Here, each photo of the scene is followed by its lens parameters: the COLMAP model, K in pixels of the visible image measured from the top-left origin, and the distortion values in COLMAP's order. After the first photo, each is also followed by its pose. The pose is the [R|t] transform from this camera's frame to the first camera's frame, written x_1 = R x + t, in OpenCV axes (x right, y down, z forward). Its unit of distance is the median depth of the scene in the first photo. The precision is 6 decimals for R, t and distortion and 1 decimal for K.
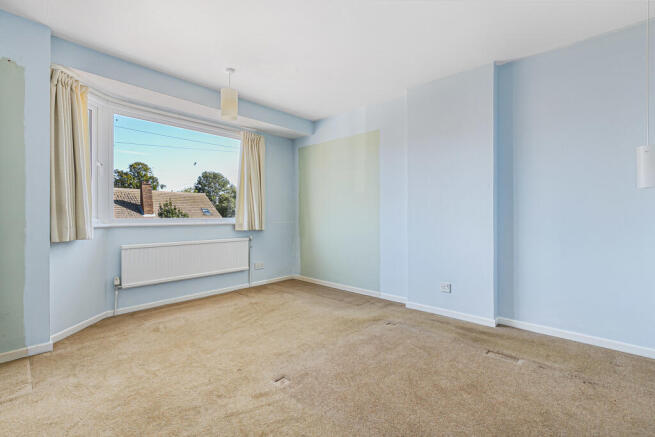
lens RADIAL K [[294.4, 0, 324.8], [0, 294.4, 218.2], [0, 0, 1]] dist [-0.000753, -0.000083]
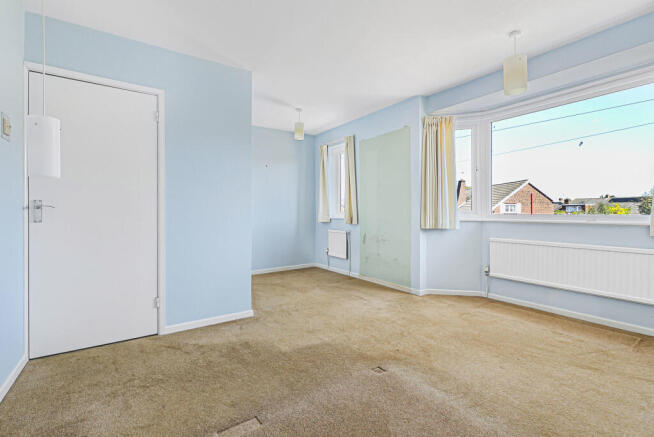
lens RADIAL K [[293.9, 0, 324.7], [0, 293.9, 213.5], [0, 0, 1]] dist [-0.000753, -0.000083]
pose [[-0.216385, 0.008919, -0.976267, 0.561146], [-0.006435, 0.999924, 0.010561, -0.009744], [0.976287, 0.008568, -0.216311, 0.631582]]
